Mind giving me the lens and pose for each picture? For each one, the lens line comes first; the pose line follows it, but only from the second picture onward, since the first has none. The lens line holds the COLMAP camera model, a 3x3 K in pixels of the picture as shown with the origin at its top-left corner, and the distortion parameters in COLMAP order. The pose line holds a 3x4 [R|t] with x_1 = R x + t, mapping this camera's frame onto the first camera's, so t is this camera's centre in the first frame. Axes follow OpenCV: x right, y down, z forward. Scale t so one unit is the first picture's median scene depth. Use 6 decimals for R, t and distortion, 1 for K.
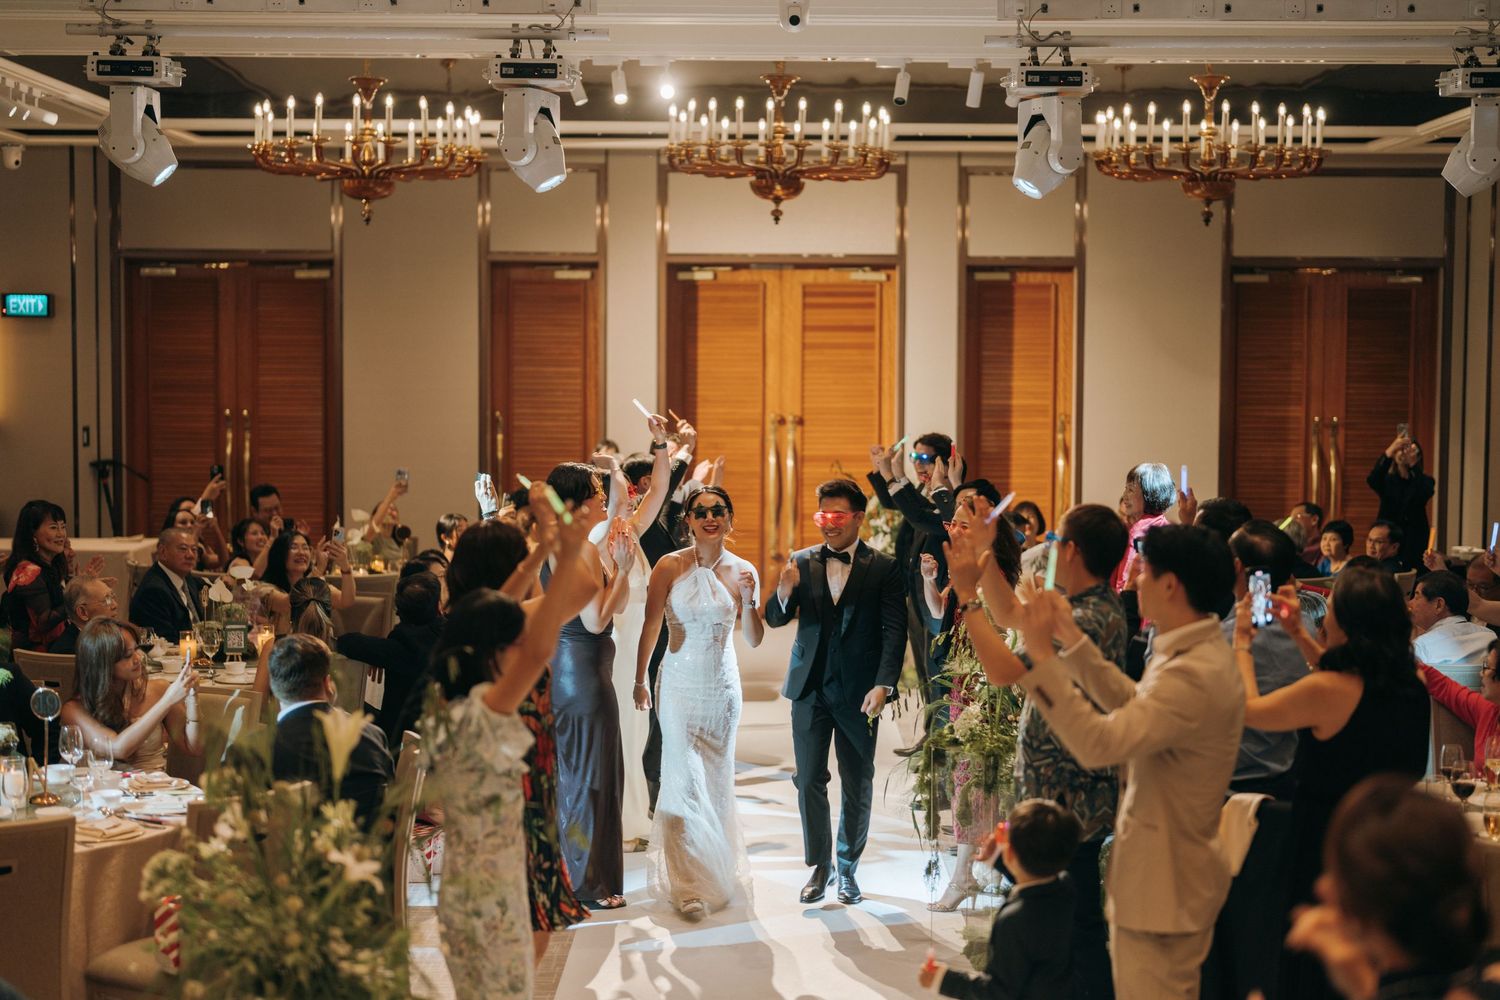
lens RADIAL K [[2168.6, 0, 809.7], [0, 2168.6, 540.3], [0, 0, 1]] dist [0.007676, 0.000000]
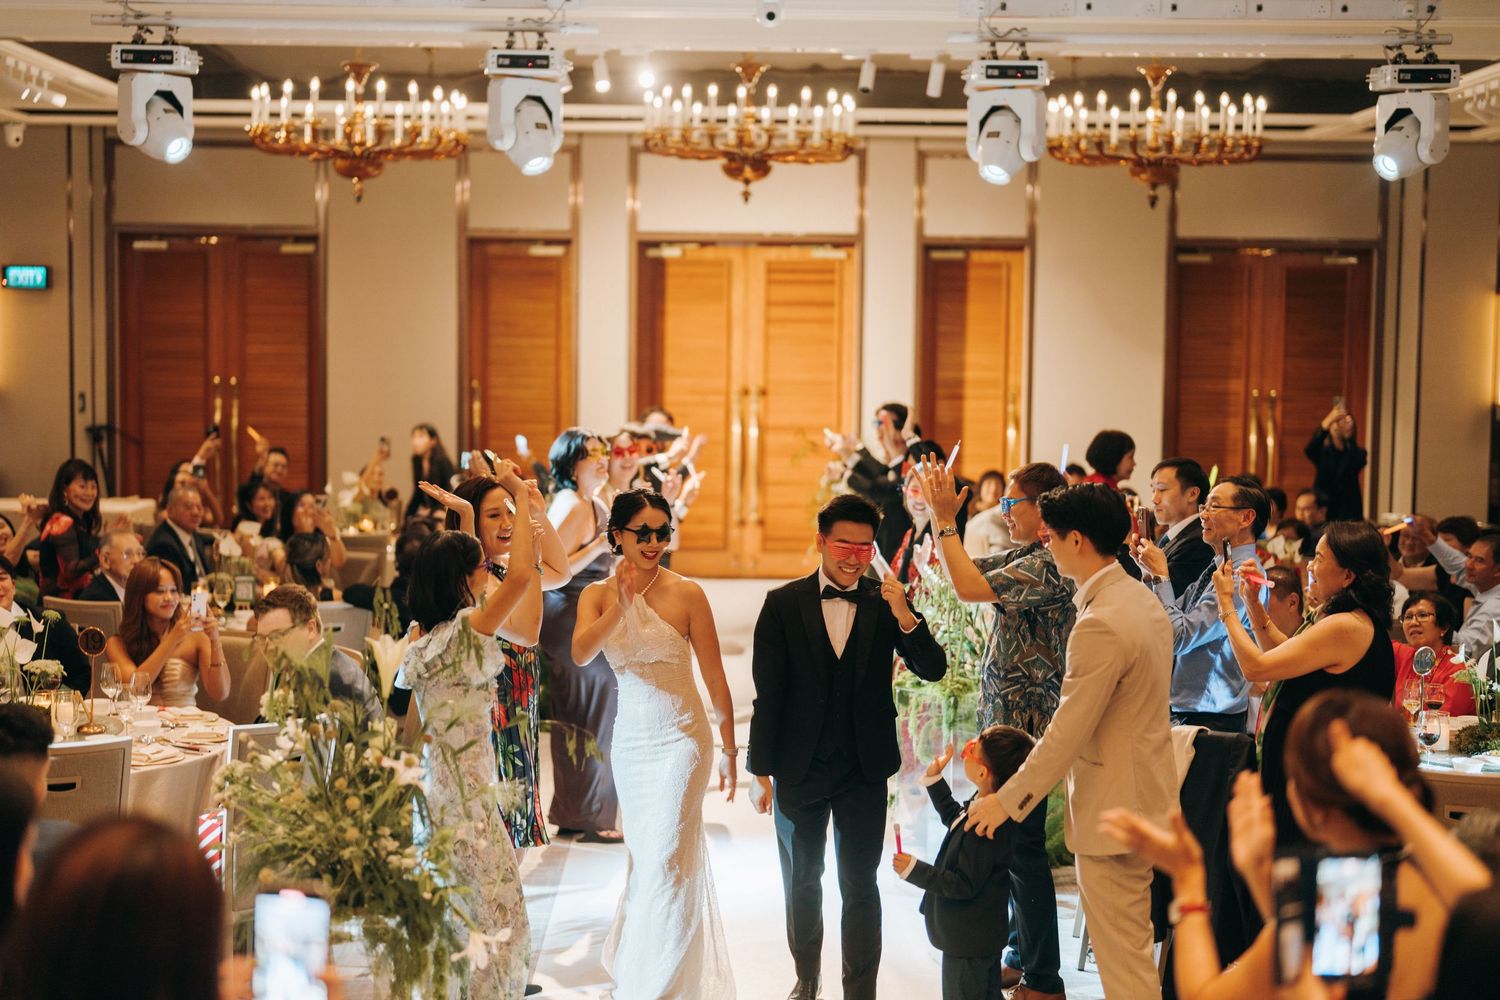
lens RADIAL K [[2168.6, 0, 762.2], [0, 2168.6, 547.4], [0, 0, 1]] dist [0.007676, 0.000000]
pose [[0.999976, 0.005402, 0.004437, -0.011205], [-0.005465, 0.999882, 0.014372, 0.006160], [-0.004359, -0.014395, 0.999887, -0.059646]]
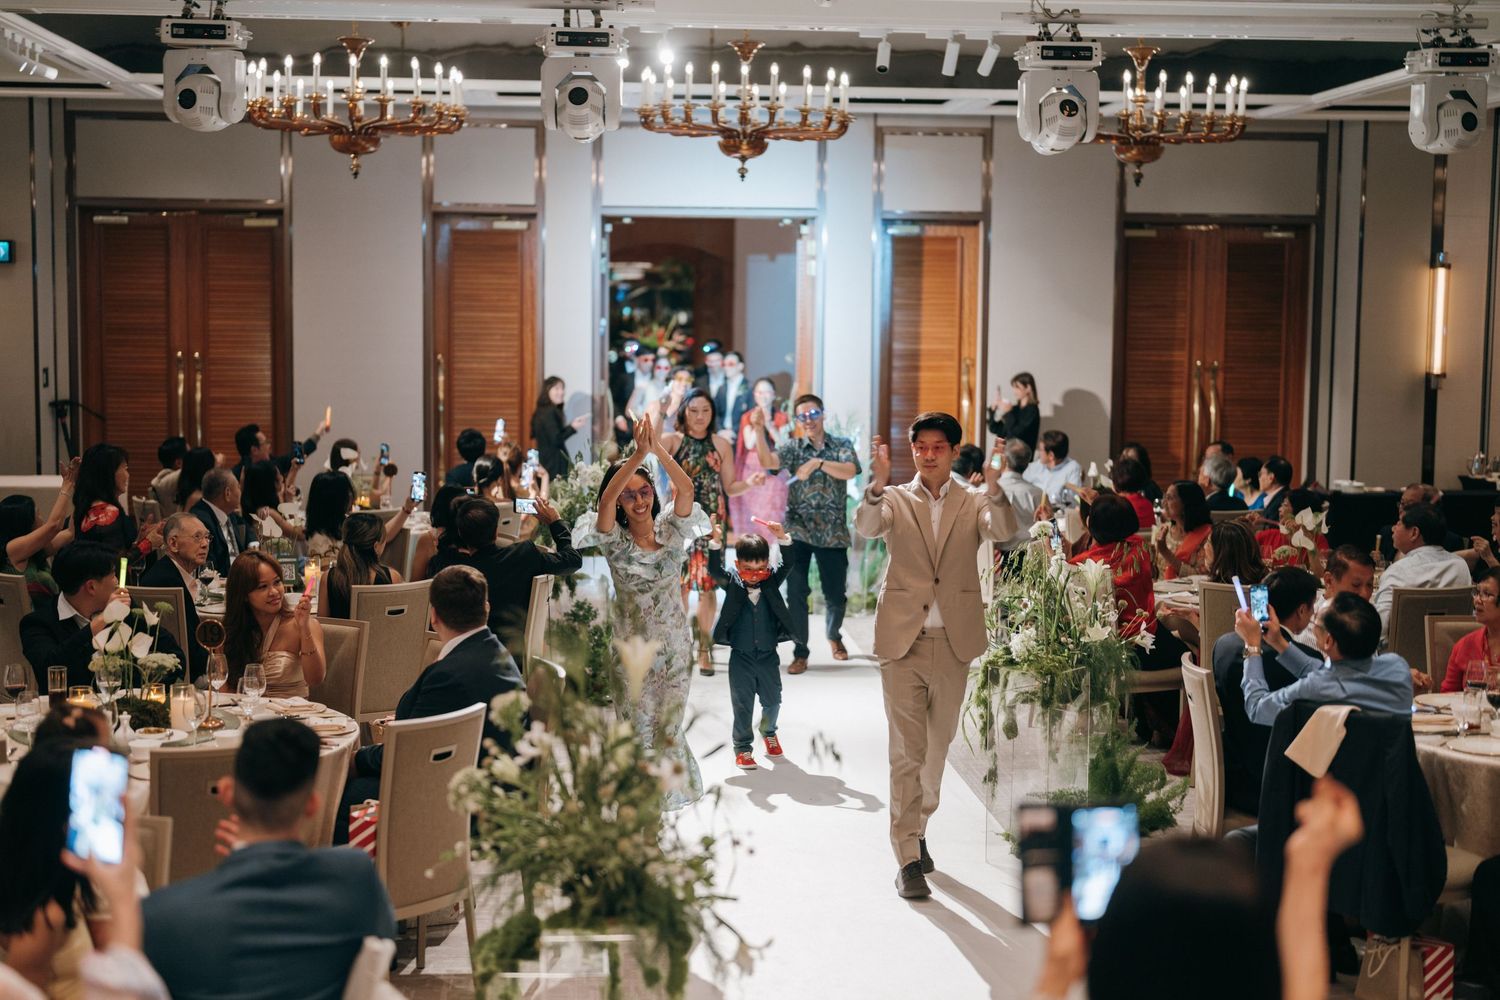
lens RADIAL K [[2071.3, 0, 697.6], [0, 2071.3, 533.9], [0, 0, 1]] dist [0.014648, 0.000000]
pose [[0.997140, -0.004205, 0.075462, -0.115734], [0.001913, 0.999536, 0.030412, -0.002918], [-0.075555, -0.030181, 0.996685, -0.022667]]
